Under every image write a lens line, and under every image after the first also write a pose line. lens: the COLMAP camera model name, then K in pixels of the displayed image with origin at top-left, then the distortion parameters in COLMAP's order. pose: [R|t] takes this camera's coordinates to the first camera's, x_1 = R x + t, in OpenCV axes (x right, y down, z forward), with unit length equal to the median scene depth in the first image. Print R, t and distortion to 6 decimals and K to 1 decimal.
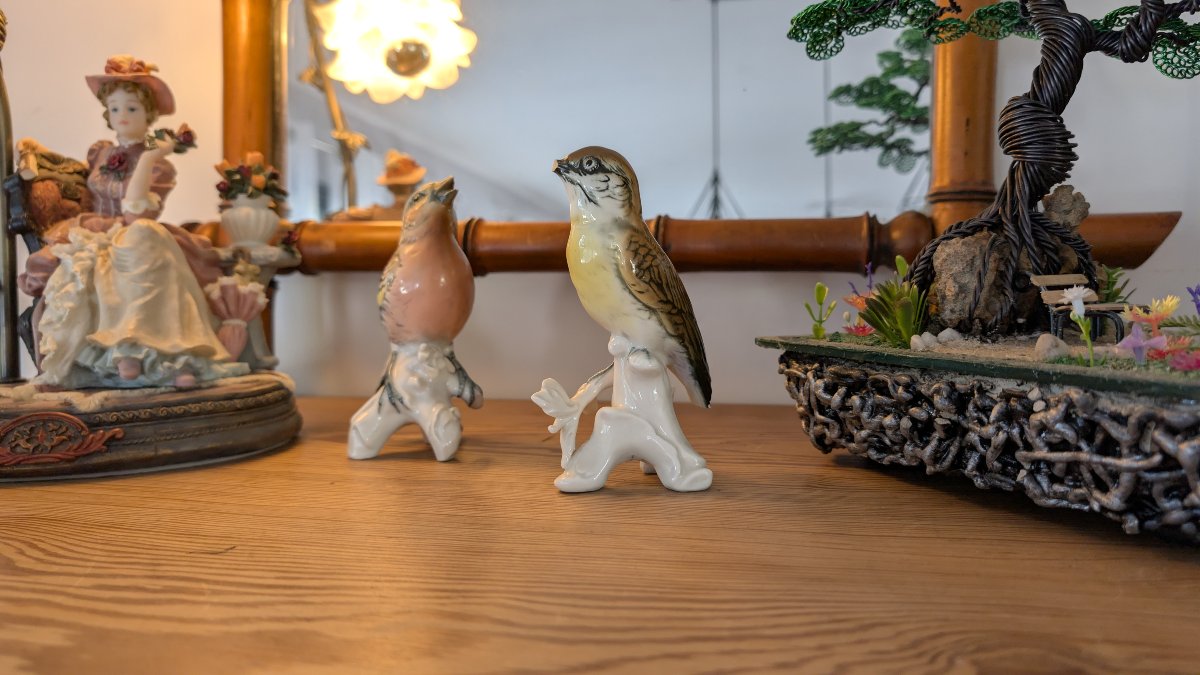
lens RADIAL K [[932.9, 0, 596.2], [0, 932.9, 328.2], [0, 0, 1]] dist [-0.049968, 0.015579]
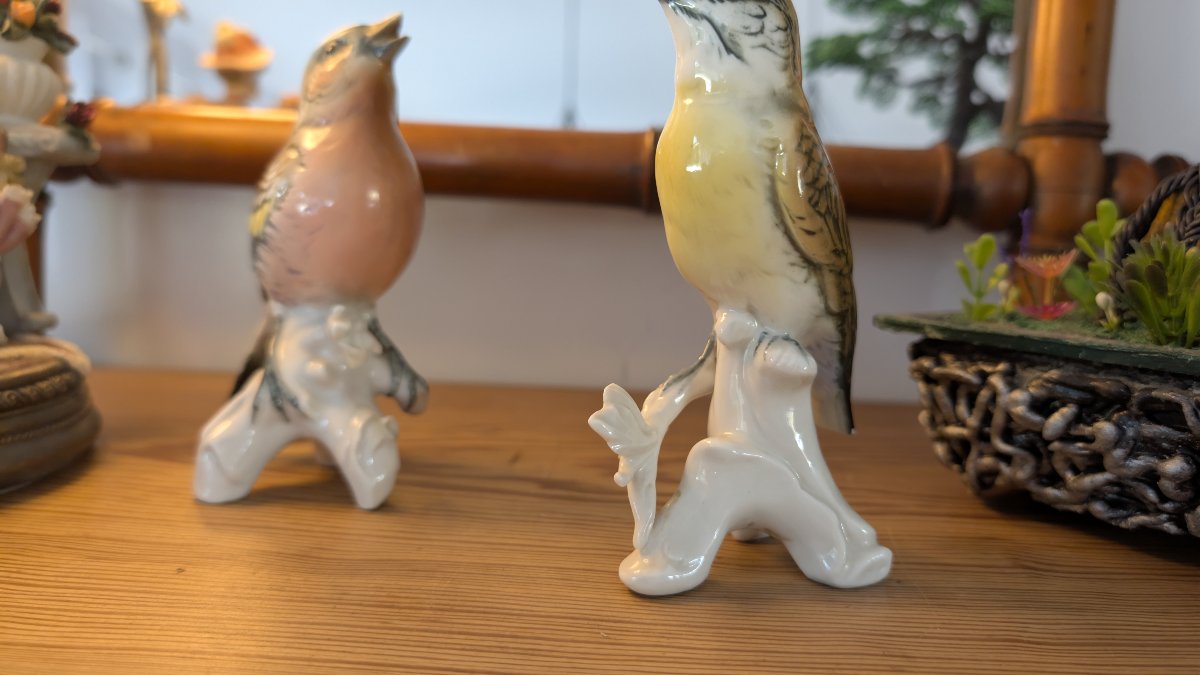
lens RADIAL K [[932.9, 0, 601.6], [0, 932.9, 348.8], [0, 0, 1]] dist [-0.049968, 0.015579]
pose [[0.975921, 0.024852, 0.216702, -0.171034], [-0.041083, 0.996650, 0.070721, -0.004550], [-0.214218, -0.077921, 0.973673, 0.461981]]
